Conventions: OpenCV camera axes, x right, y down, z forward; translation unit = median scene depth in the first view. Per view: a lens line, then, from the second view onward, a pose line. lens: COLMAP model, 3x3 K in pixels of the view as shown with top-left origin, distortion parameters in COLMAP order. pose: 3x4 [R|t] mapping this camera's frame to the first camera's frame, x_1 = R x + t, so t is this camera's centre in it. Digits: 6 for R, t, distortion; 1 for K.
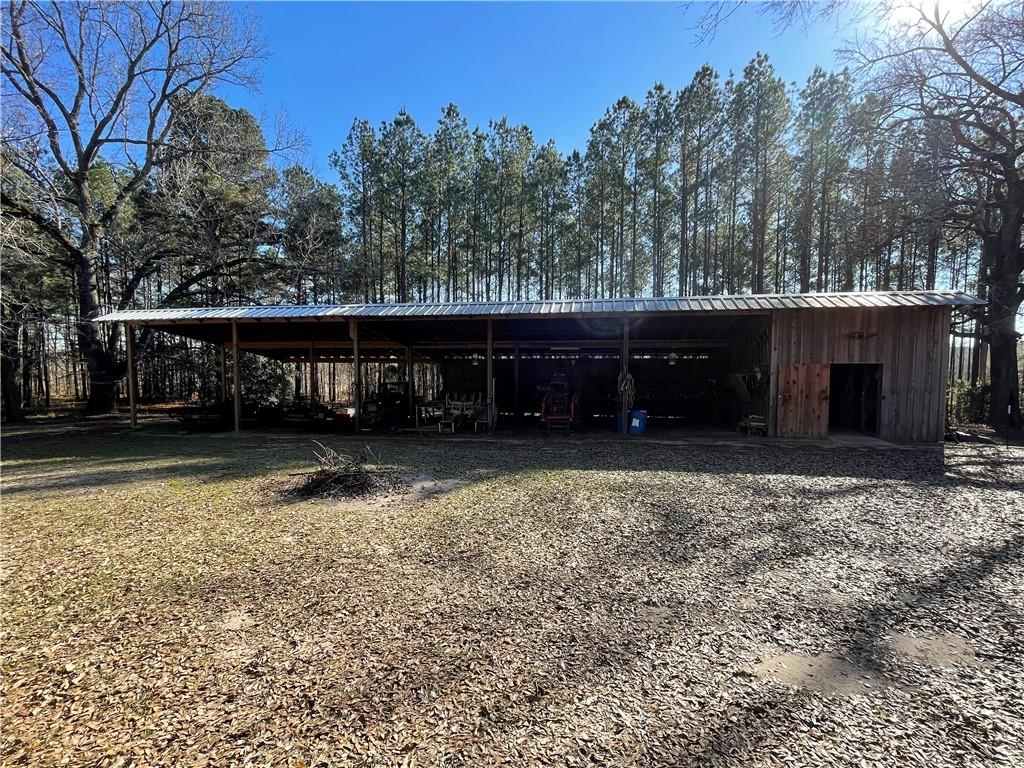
lens RADIAL K [[482.4, 0, 513.8], [0, 482.4, 387.4], [0, 0, 1]] dist [0.000284, -0.000038]
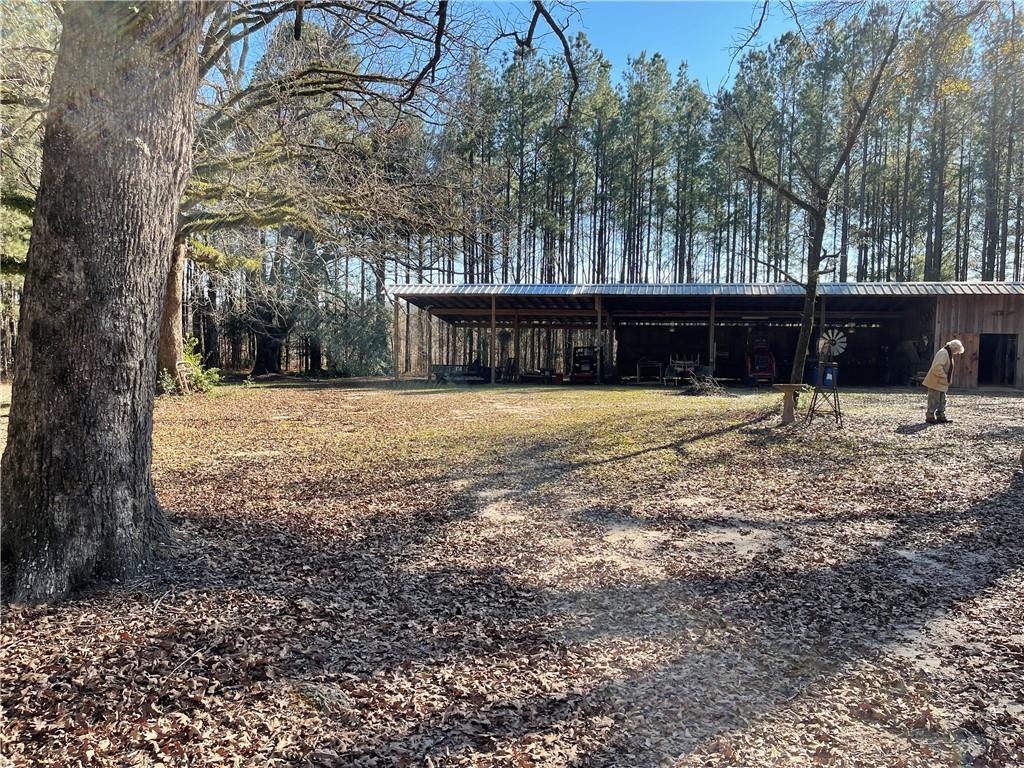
lens RADIAL K [[760.7, 0, 507.7], [0, 760.7, 382.6], [0, 0, 1]] dist [0.068426, -0.092859]
pose [[0.999111, 0.011168, -0.040662, -0.439878], [-0.010224, 0.999675, 0.023364, 0.039317], [0.040910, -0.022927, 0.998900, -0.924675]]
